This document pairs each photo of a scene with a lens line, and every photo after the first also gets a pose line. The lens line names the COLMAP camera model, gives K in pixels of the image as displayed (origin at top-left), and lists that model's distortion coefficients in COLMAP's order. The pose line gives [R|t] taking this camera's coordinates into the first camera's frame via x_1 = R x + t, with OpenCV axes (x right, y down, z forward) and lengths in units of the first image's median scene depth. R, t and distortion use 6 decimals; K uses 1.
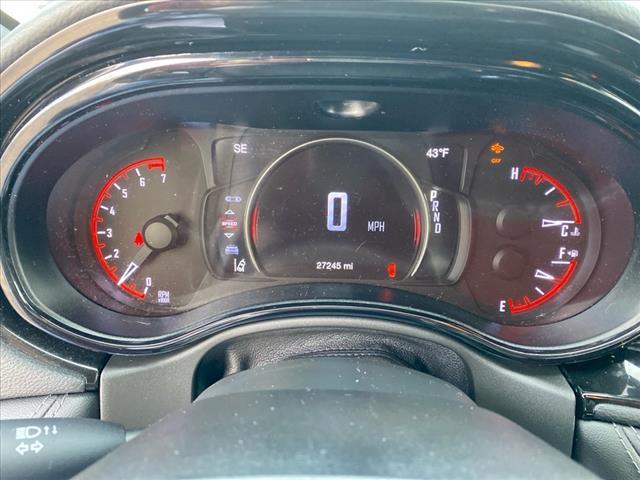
lens RADIAL K [[449.1, 0, 320.0], [0, 449.1, 240.0], [0, 0, 1]] dist [-0.002658, -0.040868]
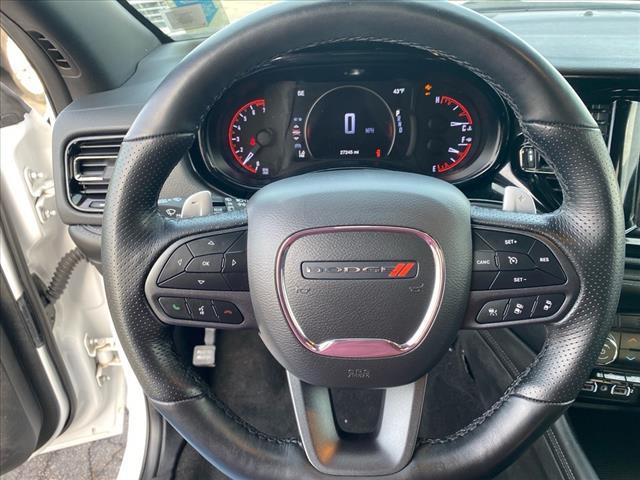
lens RADIAL K [[449.1, 0, 320.0], [0, 449.1, 240.0], [0, 0, 1]] dist [-0.002658, -0.040868]
pose [[0.998781, -0.036154, -0.033606, -0.046758], [0.039225, 0.994634, 0.095732, 0.258668], [0.029964, -0.096934, 0.994840, -1.058006]]
